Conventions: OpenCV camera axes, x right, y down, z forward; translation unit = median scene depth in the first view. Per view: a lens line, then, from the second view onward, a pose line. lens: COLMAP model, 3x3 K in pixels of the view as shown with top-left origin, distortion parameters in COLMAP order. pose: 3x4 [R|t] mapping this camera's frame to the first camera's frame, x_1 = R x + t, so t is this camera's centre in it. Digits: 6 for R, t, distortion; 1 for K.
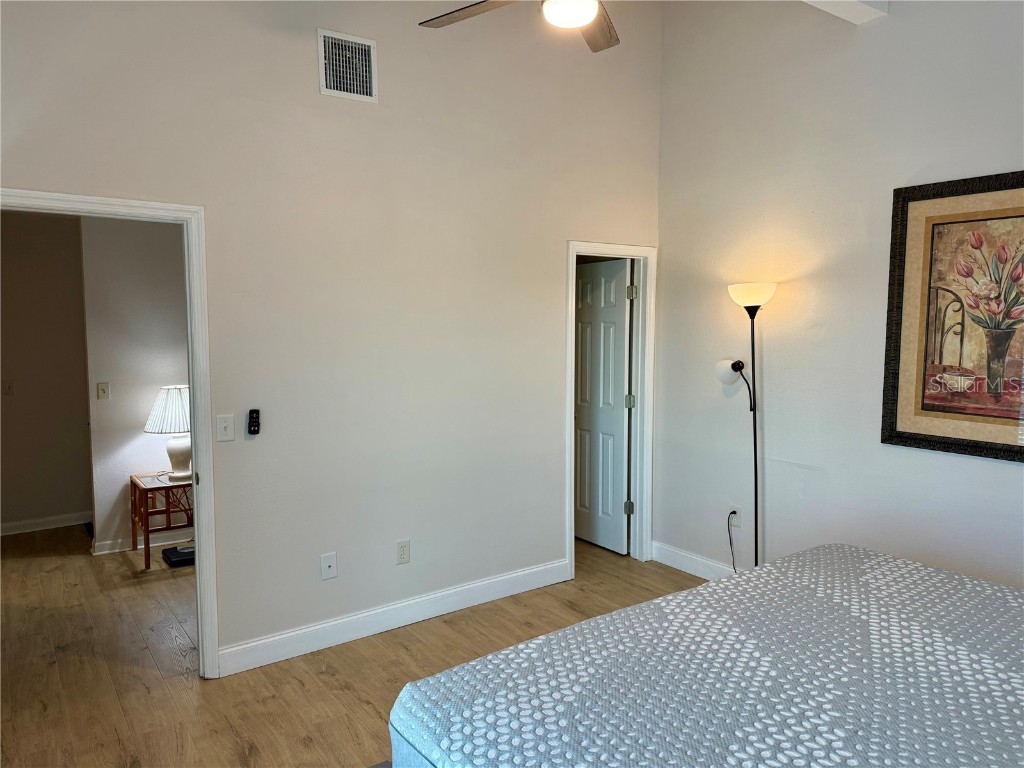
lens RADIAL K [[722.5, 0, 514.6], [0, 722.5, 386.1], [0, 0, 1]] dist [0.065685, -0.080294]
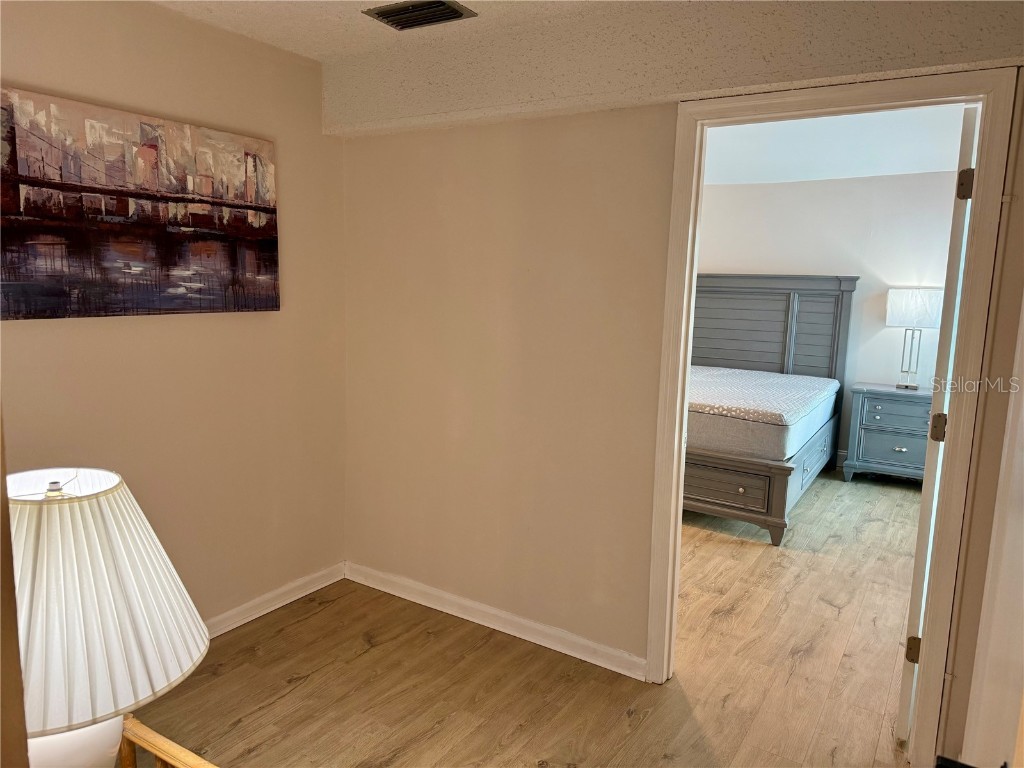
lens RADIAL K [[722.5, 0, 518.8], [0, 722.5, 378.5], [0, 0, 1]] dist [0.065685, -0.080294]
pose [[-0.380512, -0.136517, 0.914644, -1.081142], [0.048622, 0.984723, 0.167205, -0.088204], [-0.923497, 0.108095, -0.368062, 1.431656]]
